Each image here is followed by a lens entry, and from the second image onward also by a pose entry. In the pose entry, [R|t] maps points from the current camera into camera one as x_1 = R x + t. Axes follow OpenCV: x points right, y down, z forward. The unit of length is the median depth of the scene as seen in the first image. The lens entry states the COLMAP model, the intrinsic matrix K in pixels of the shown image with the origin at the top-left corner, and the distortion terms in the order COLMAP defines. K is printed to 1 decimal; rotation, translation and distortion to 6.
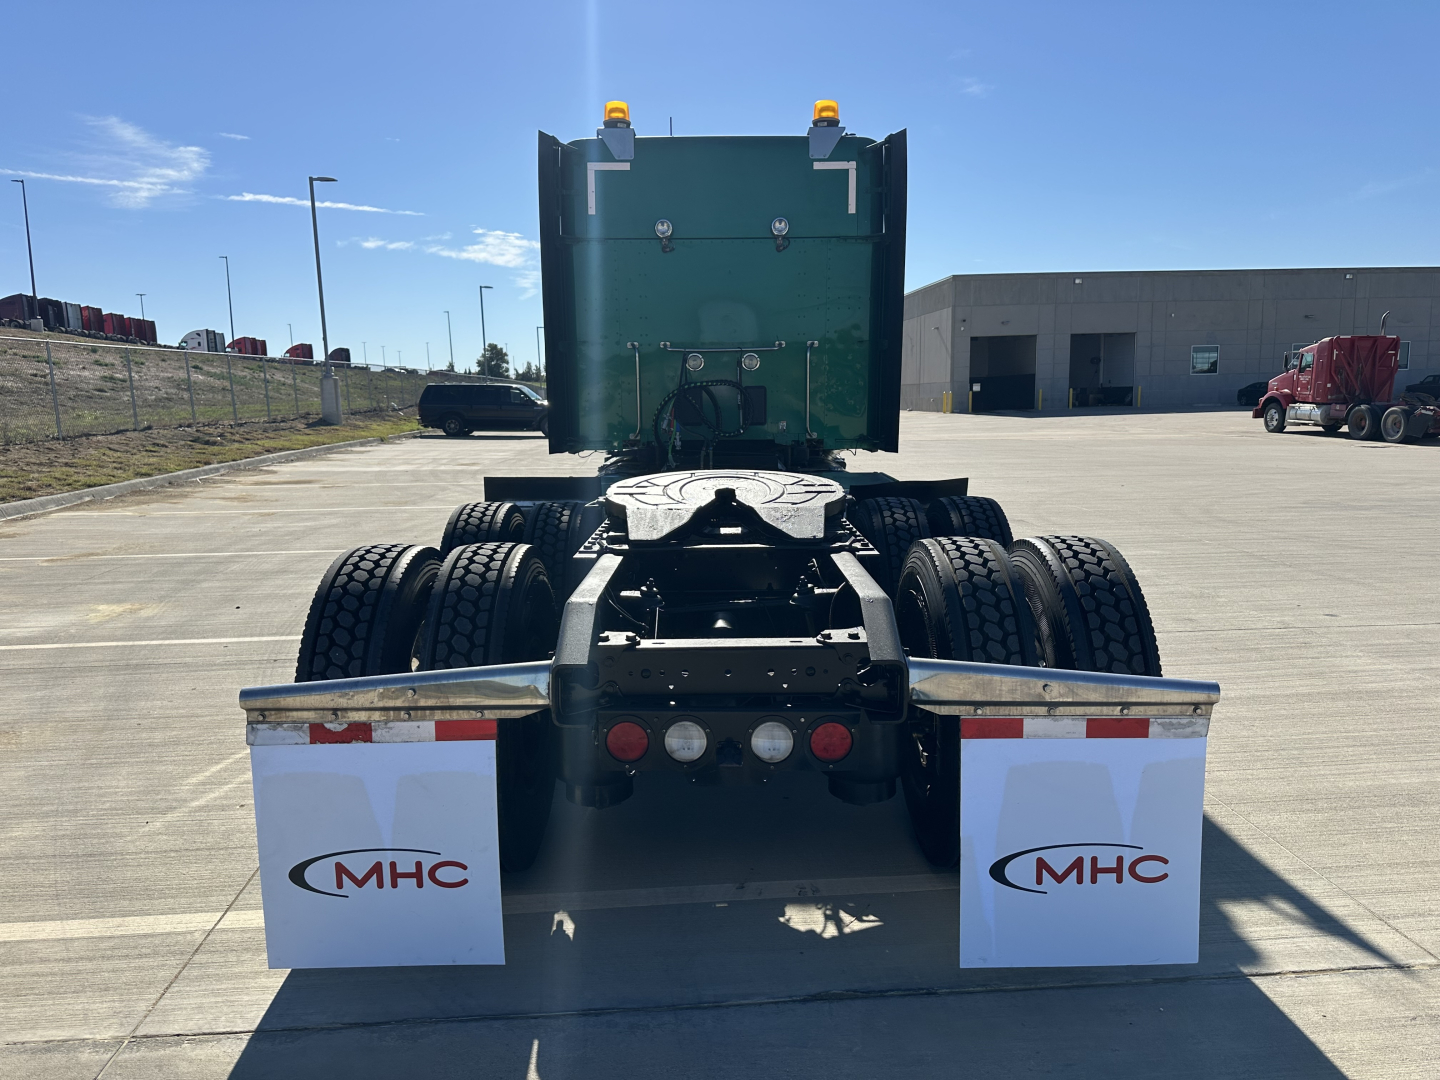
lens RADIAL K [[1018.2, 0, 686.0], [0, 1018.2, 538.3], [0, 0, 1]] dist [0.037040, -0.002345]
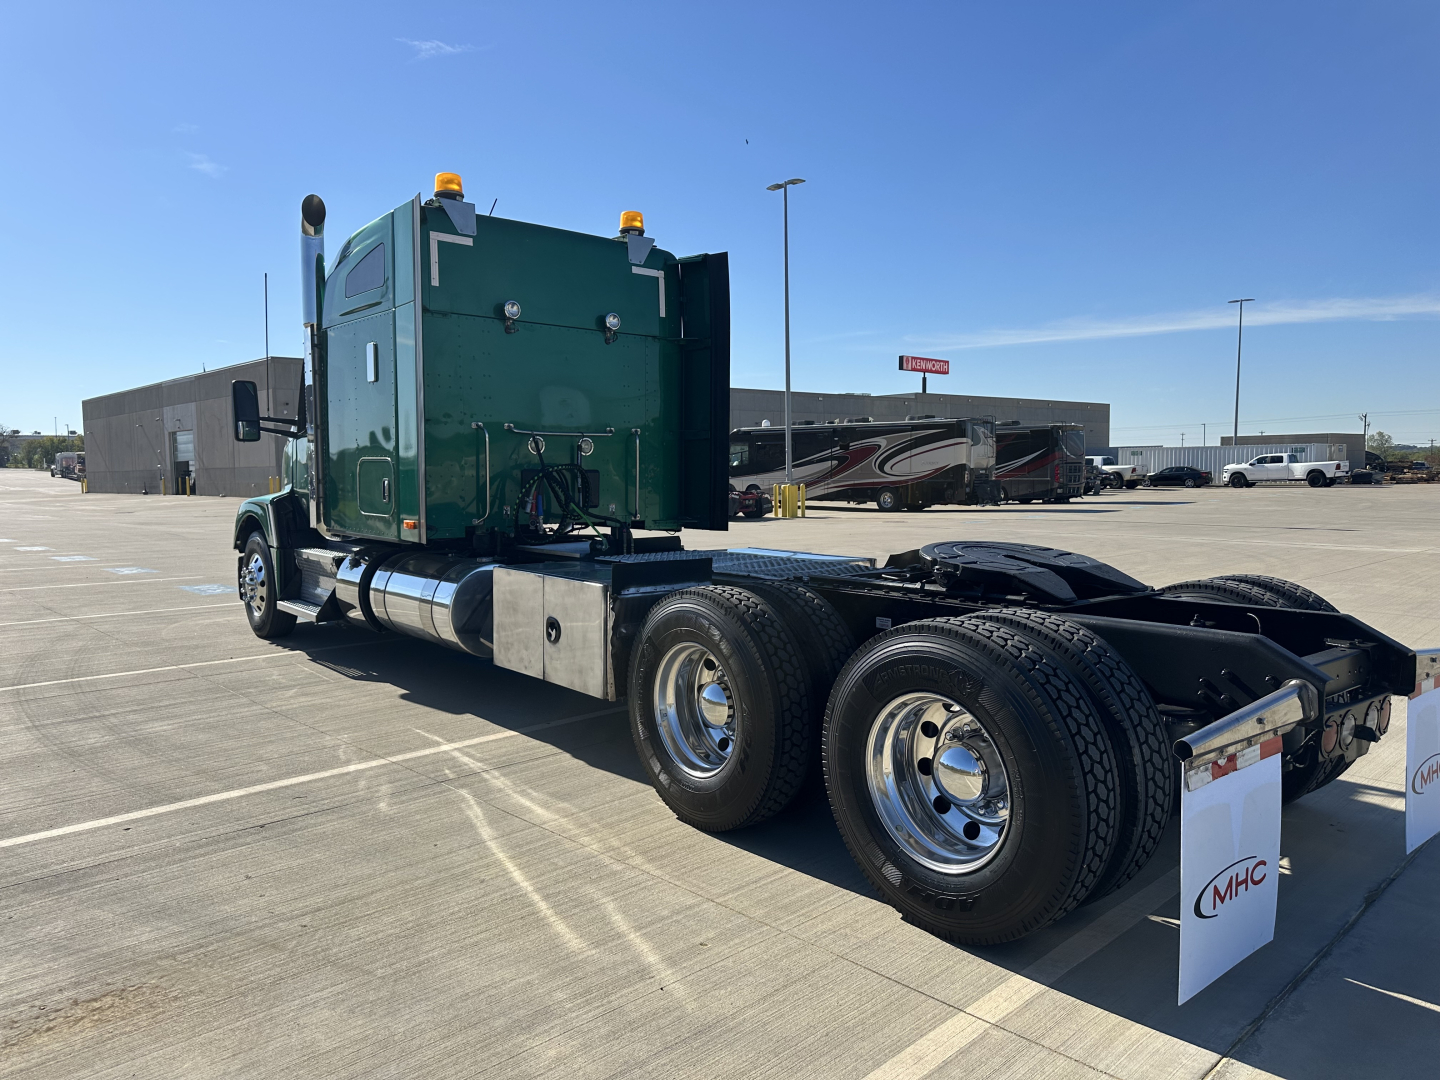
lens RADIAL K [[1010.9, 0, 719.6], [0, 1010.9, 518.5], [0, 0, 1]] dist [0.060710, -0.065639]
pose [[0.758598, -0.019960, 0.651253, -0.643974], [0.086162, 0.993826, -0.069905, -0.023694], [-0.645836, 0.109144, 0.755634, 0.198260]]
